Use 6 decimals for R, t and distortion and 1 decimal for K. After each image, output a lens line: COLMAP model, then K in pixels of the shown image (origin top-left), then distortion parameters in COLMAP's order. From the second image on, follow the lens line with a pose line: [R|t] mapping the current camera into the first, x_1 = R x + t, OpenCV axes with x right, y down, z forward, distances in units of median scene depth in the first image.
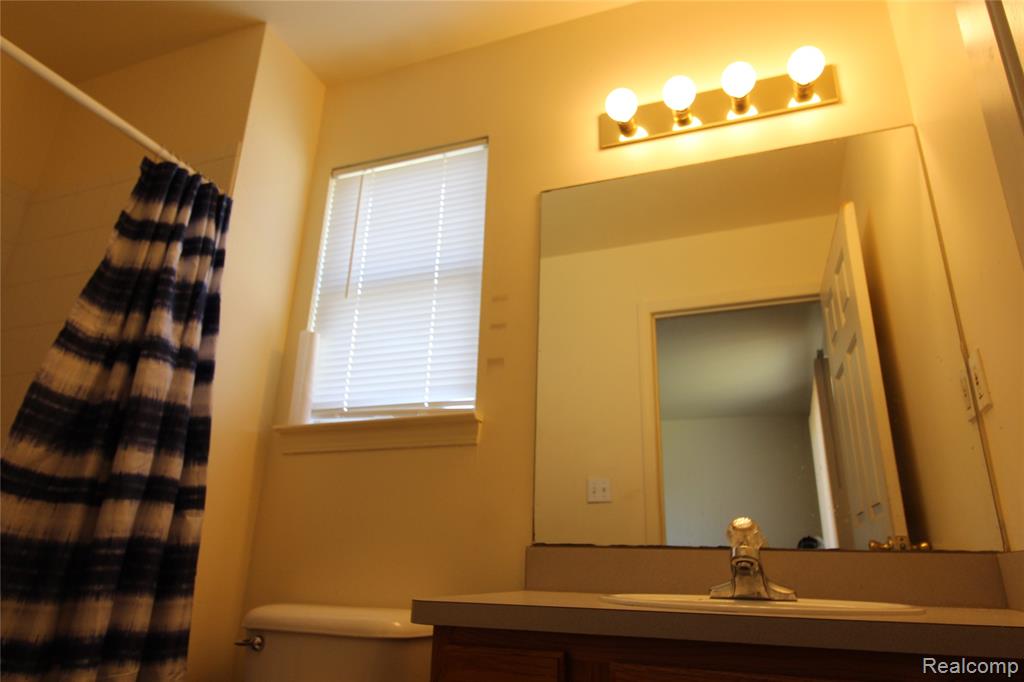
lens RADIAL K [[655.2, 0, 523.8], [0, 655.2, 324.4], [0, 0, 1]] dist [0.007899, -0.010580]
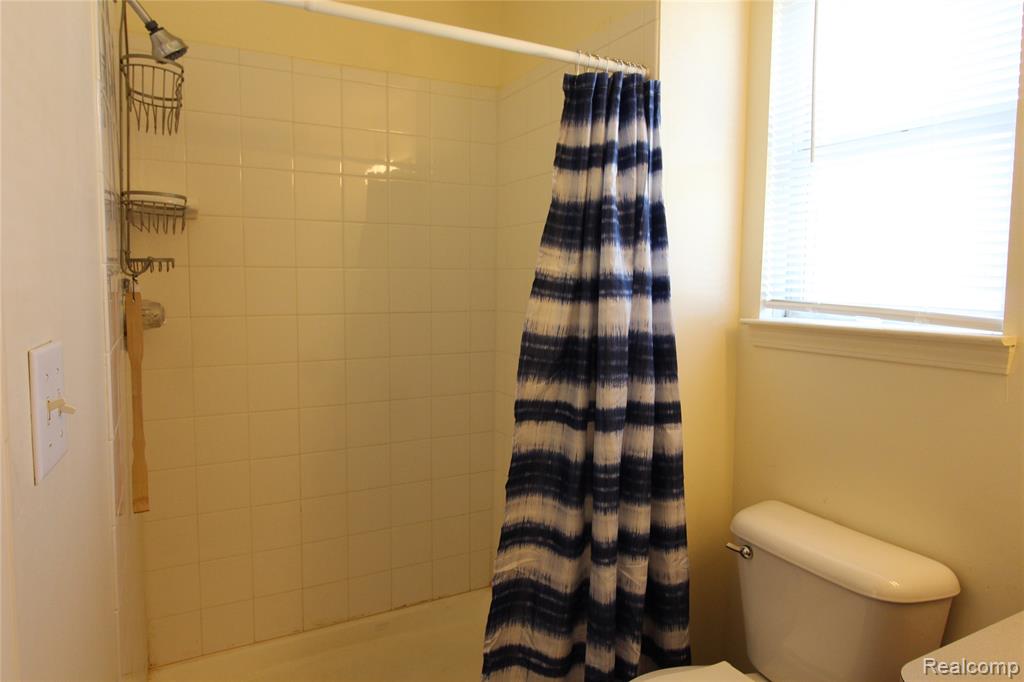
lens RADIAL K [[655.2, 0, 517.3], [0, 655.2, 330.6], [0, 0, 1]] dist [0.007899, -0.010580]
pose [[0.747361, 0.033727, -0.663561, 0.005512], [0.241715, 0.916474, 0.318824, -0.252569], [0.618890, -0.398669, 0.676785, 0.192451]]
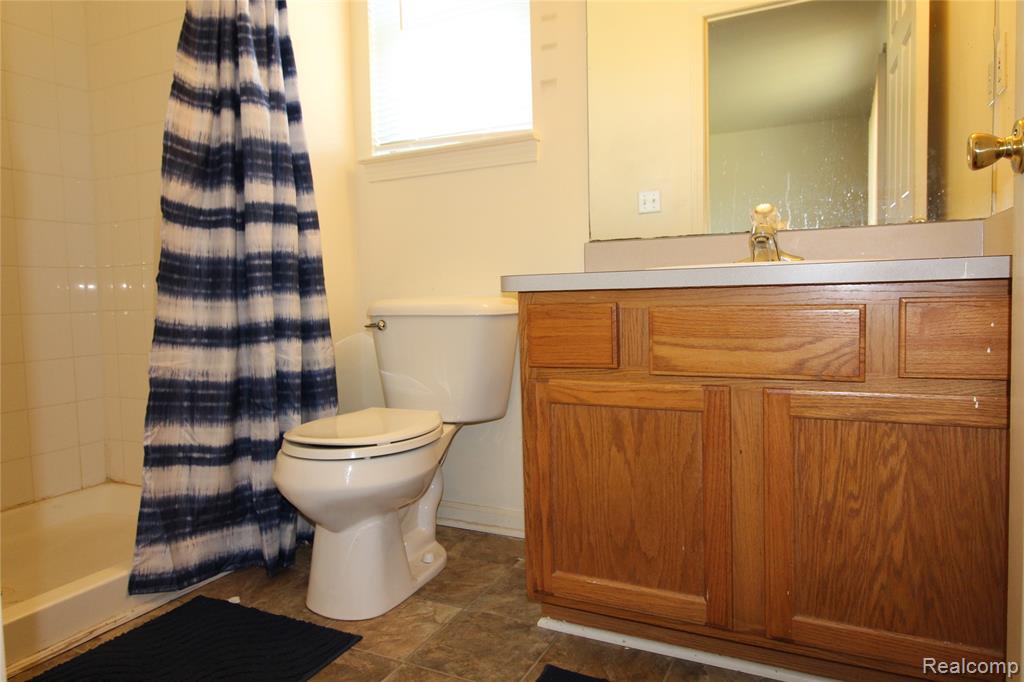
lens RADIAL K [[655.2, 0, 519.9], [0, 655.2, 326.3], [0, 0, 1]] dist [0.007899, -0.010580]
pose [[0.994327, -0.044368, -0.096671, -0.004310], [0.079303, 0.914913, 0.395784, -0.007926], [0.070885, -0.401205, 0.913241, -0.168202]]
